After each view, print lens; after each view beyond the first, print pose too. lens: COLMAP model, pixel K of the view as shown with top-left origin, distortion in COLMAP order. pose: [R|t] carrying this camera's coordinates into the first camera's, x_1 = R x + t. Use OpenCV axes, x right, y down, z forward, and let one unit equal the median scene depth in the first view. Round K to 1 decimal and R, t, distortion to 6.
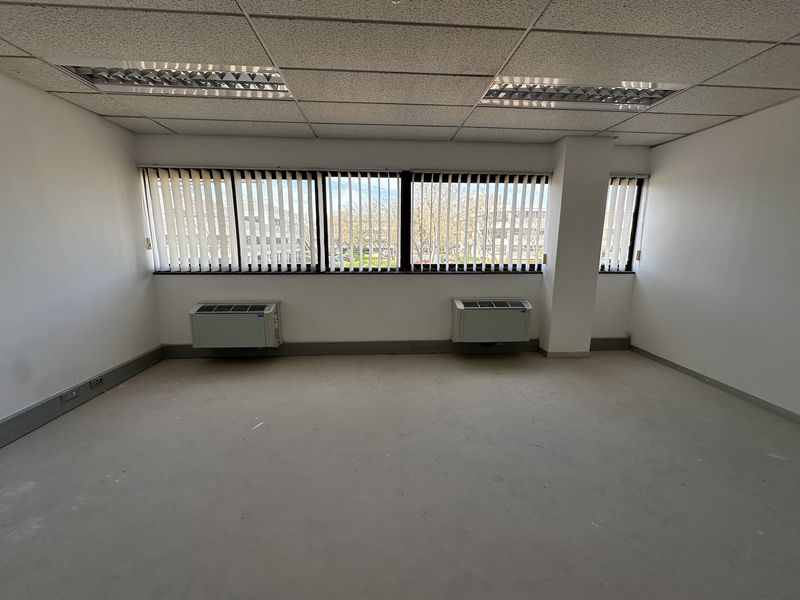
lens RADIAL K [[297.5, 0, 400.0], [0, 297.5, 300.0], [0, 0, 1]] dist [-0.000066, -0.000011]
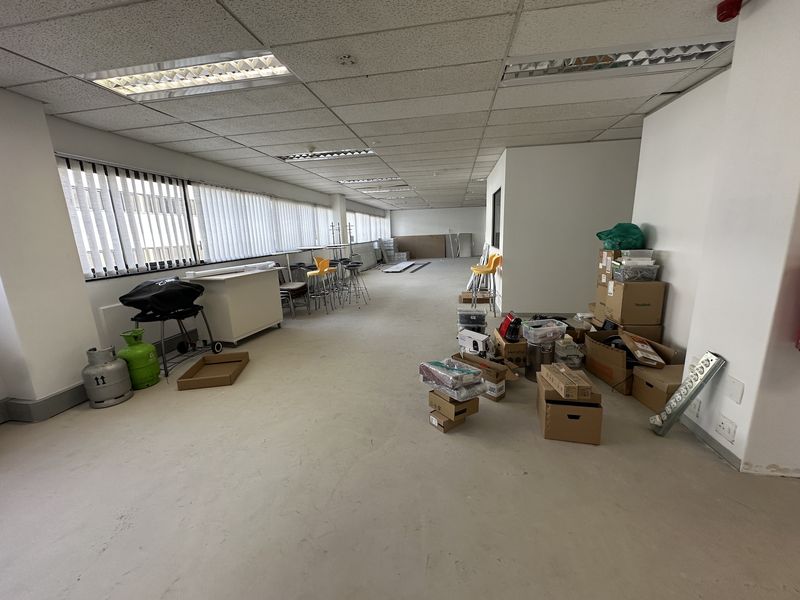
lens RADIAL K [[320.5, 0, 400.0], [0, 320.5, 300.0], [0, 0, 1]] dist [0.000149, 0.000019]
pose [[0.237127, -0.209780, 0.948558, -1.190949], [0.214492, 0.963616, 0.159490, 0.009341], [-0.947504, 0.165639, 0.273496, -0.078416]]
